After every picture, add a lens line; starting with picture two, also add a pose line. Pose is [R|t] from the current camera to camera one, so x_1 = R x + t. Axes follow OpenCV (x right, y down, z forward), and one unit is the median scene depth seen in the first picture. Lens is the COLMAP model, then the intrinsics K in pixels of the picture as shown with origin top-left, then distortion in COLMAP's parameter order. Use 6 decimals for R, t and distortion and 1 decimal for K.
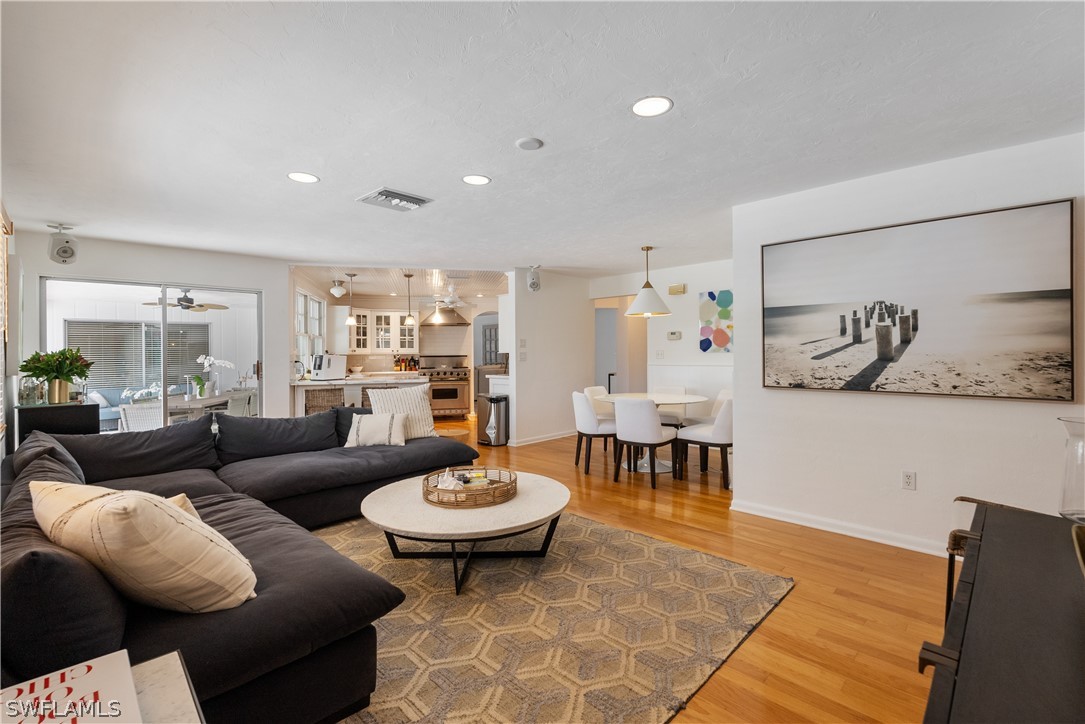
lens RADIAL K [[483.0, 0, 542.1], [0, 483.0, 355.8], [0, 0, 1]] dist [-0.004908, 0.000347]
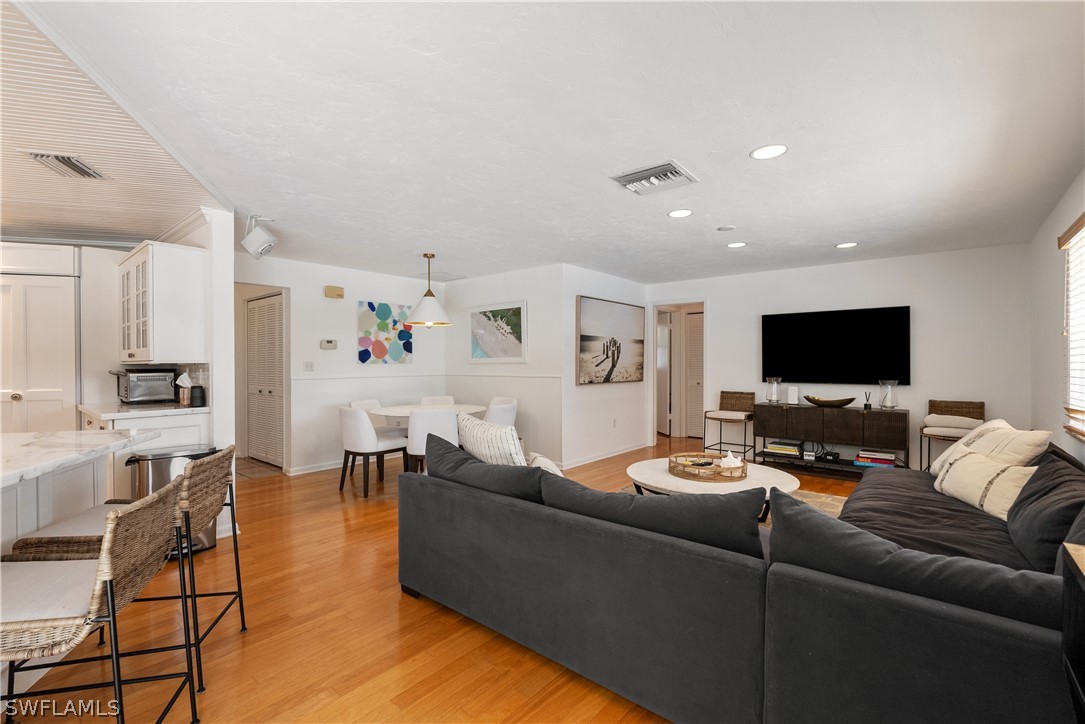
lens RADIAL K [[483.0, 0, 536.5], [0, 483.0, 363.3], [0, 0, 1]] dist [-0.004908, 0.000347]
pose [[-0.078809, 0.003863, 0.996882, -1.154030], [0.011488, 0.999930, -0.002967, -0.002285], [-0.996824, 0.011218, -0.078848, 1.306124]]
